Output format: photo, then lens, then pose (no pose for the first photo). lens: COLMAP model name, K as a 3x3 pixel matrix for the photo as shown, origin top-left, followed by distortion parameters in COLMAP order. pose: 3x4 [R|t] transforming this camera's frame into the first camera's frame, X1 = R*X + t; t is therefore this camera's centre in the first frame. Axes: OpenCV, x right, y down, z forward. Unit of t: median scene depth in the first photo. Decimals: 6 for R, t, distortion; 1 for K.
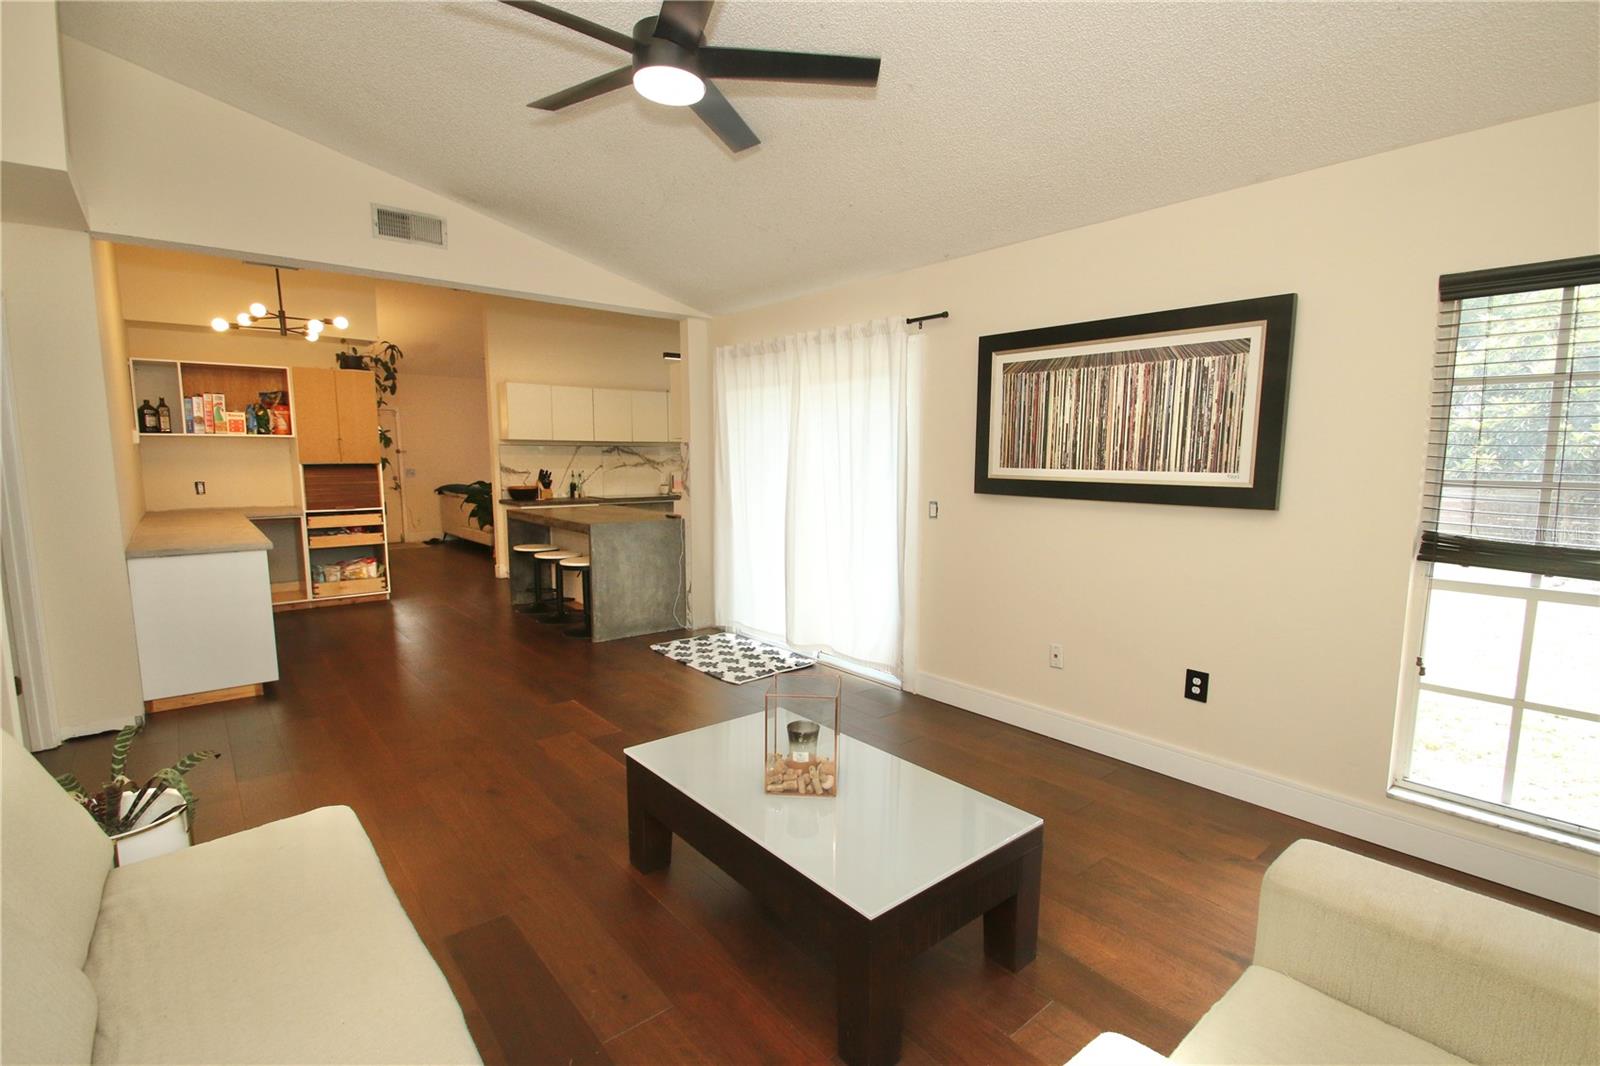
lens RADIAL K [[744.3, 0, 806.8], [0, 744.3, 543.6], [0, 0, 1]] dist [0.007058, -0.008934]
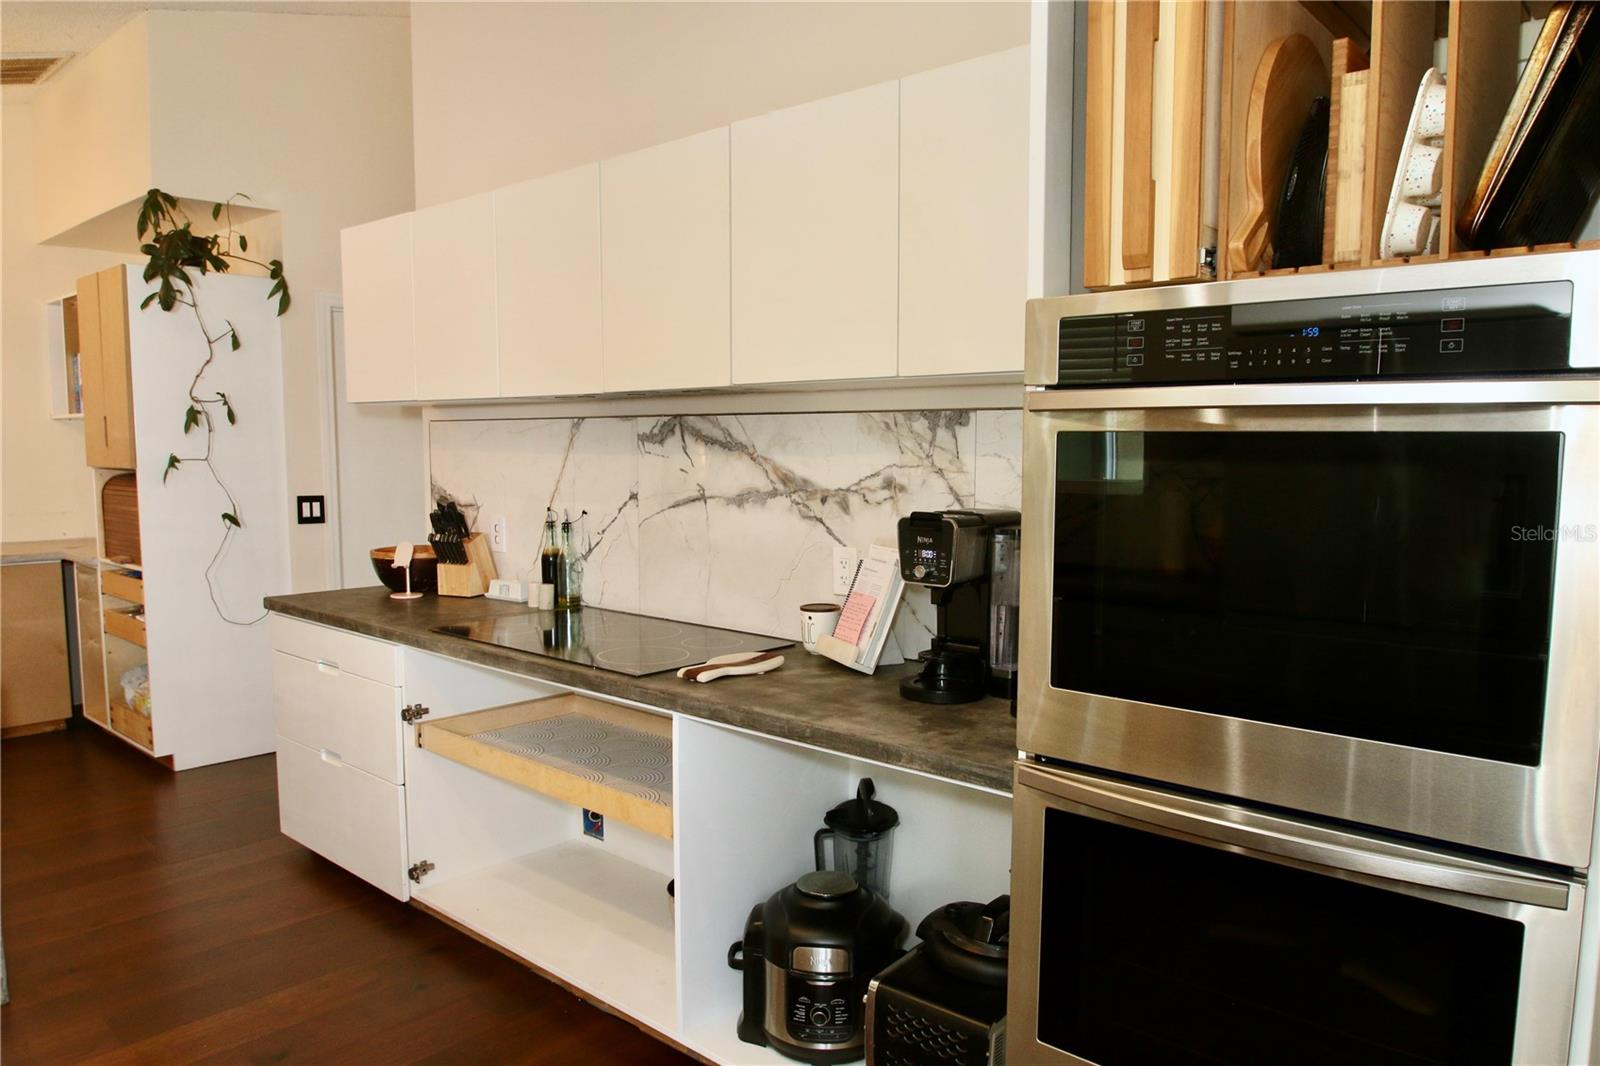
lens RADIAL K [[1102.0, 0, 788.1], [0, 1102.0, 555.5], [0, 0, 1]] dist [-0.034549, -0.000730]
pose [[0.127771, 0.102607, -0.986482, 0.095812], [-0.118885, 0.989047, 0.087475, -0.120938], [0.984653, 0.106101, 0.138570, 0.985677]]
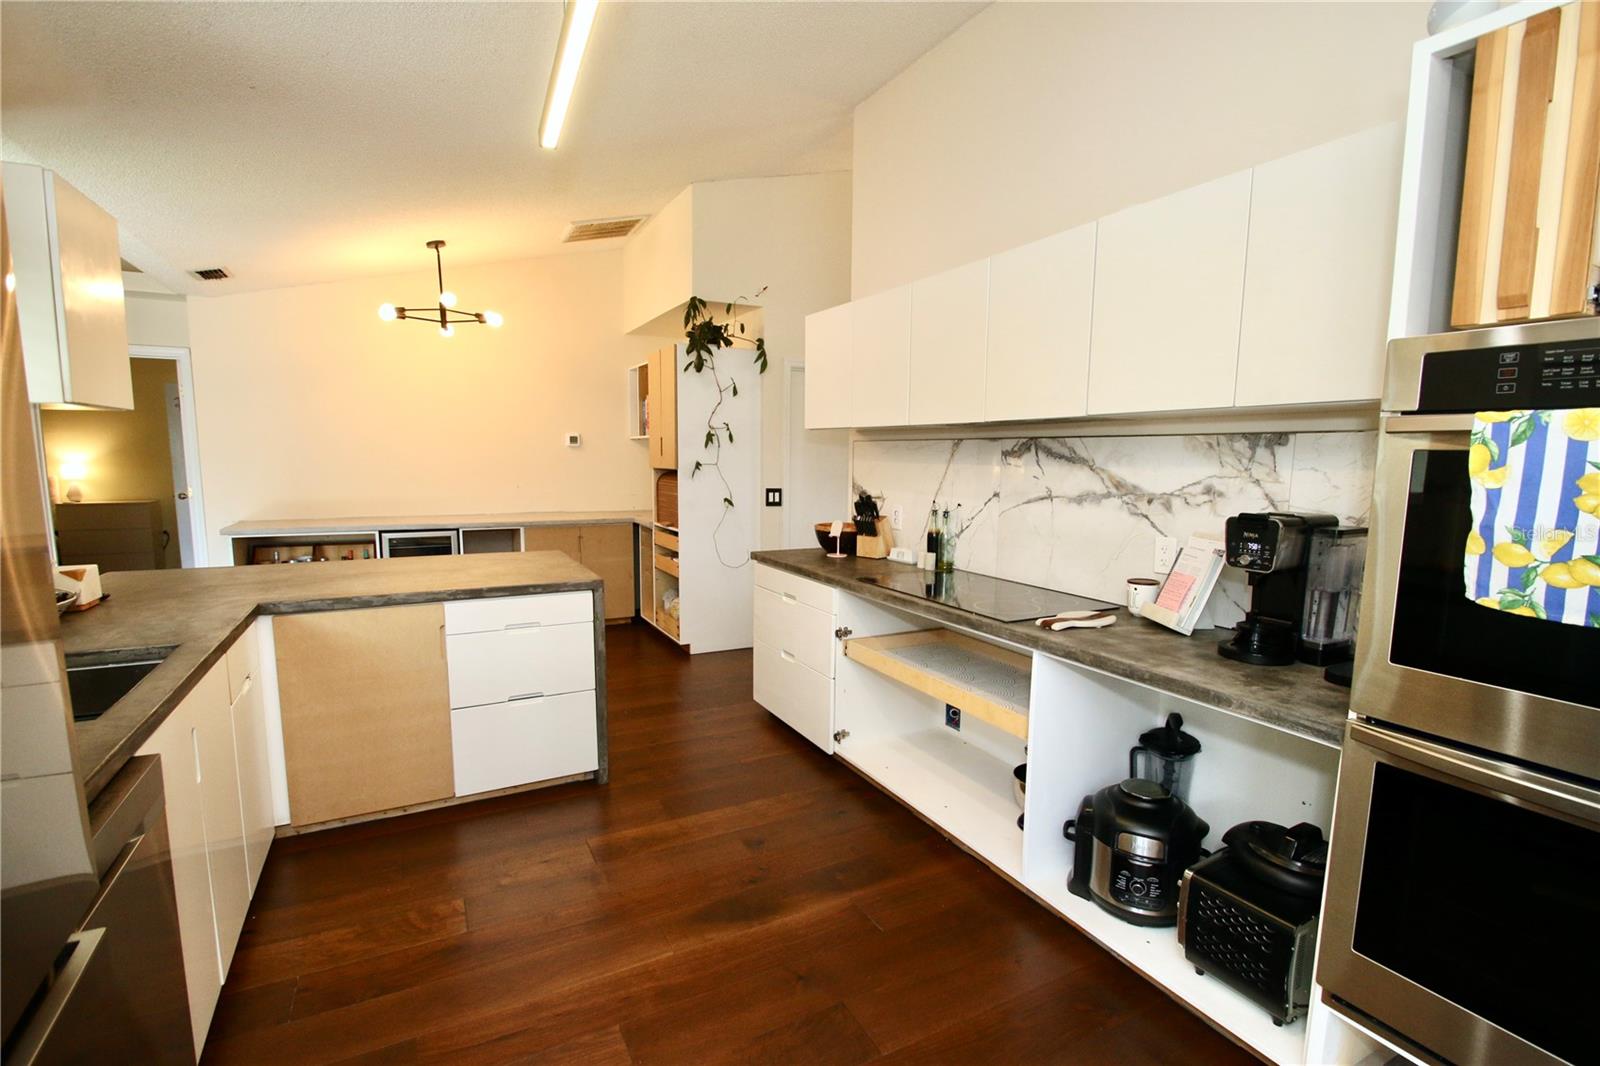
lens RADIAL K [[744.3, 0, 797.7], [0, 744.3, 549.0], [0, 0, 1]] dist [0.007058, -0.008934]
pose [[-0.226591, 0.120461, -0.966512, 0.091791], [-0.125335, 0.980466, 0.151583, -0.118758], [0.965892, 0.155485, -0.207066, 0.970000]]
